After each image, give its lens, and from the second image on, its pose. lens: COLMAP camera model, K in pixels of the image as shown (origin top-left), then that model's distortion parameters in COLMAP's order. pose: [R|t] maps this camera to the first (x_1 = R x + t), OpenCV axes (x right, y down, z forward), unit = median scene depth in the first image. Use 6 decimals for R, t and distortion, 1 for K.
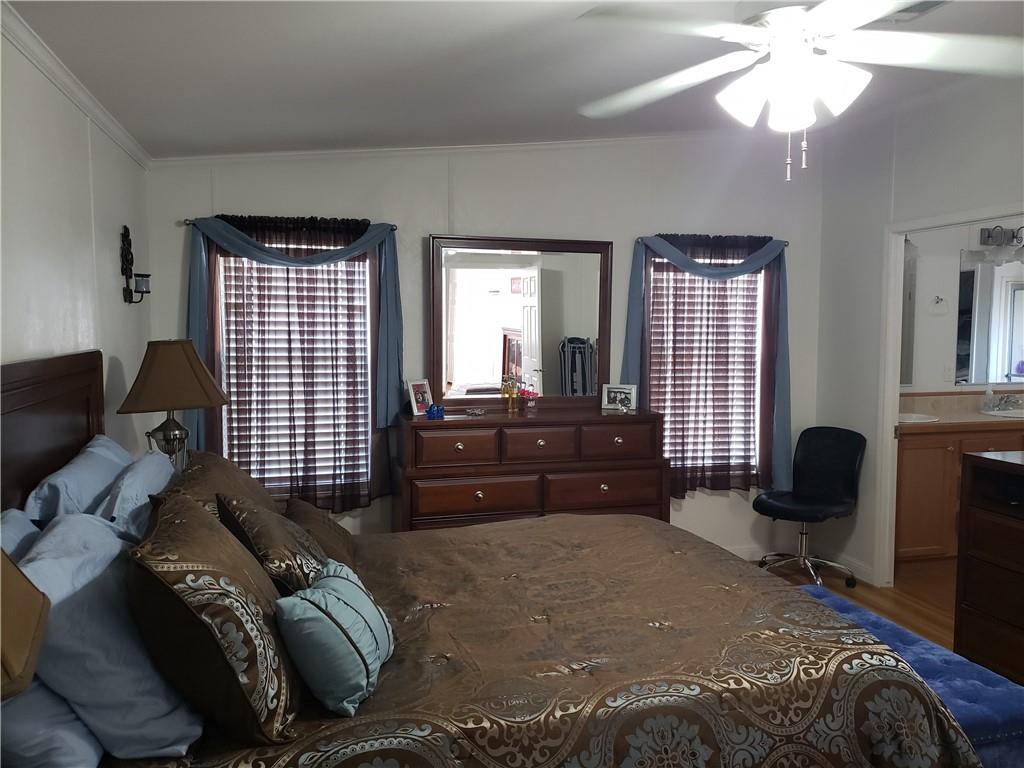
lens RADIAL K [[794.1, 0, 515.7], [0, 794.1, 373.0], [0, 0, 1]] dist [0.025789, -0.032565]
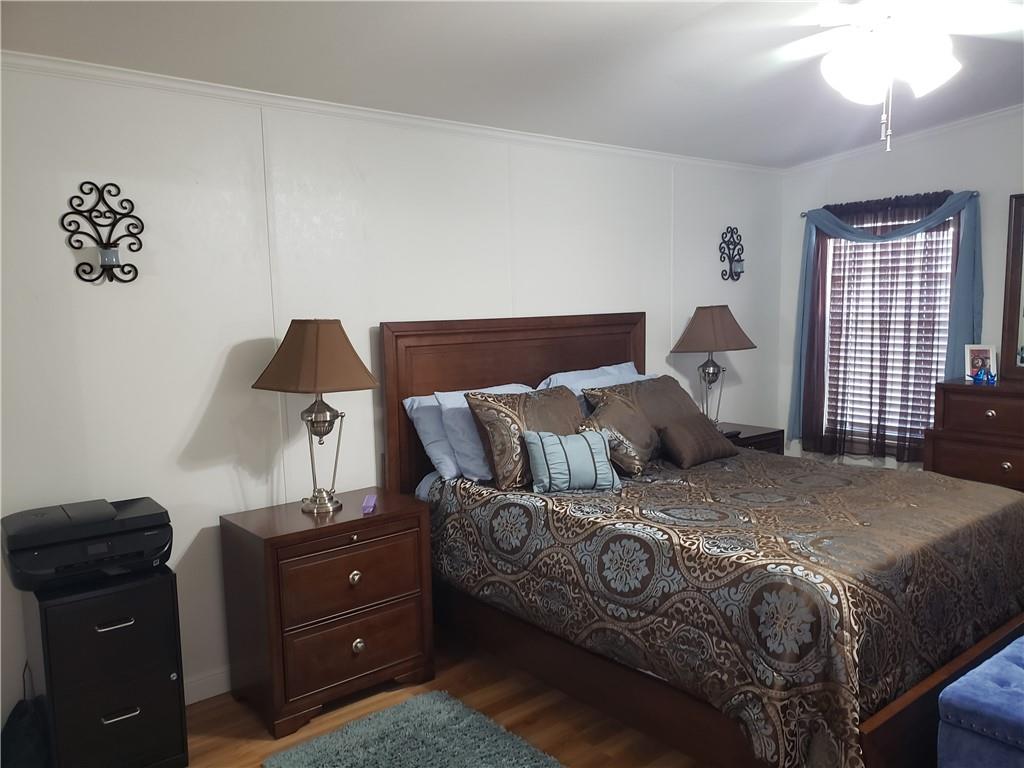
lens RADIAL K [[794.1, 0, 513.7], [0, 794.1, 391.7], [0, 0, 1]] dist [0.025789, -0.032565]
pose [[0.381131, 0.089185, -0.920209, 1.036342], [-0.037735, 0.996007, 0.080902, 0.014065], [0.923751, 0.003890, 0.382974, 0.126983]]
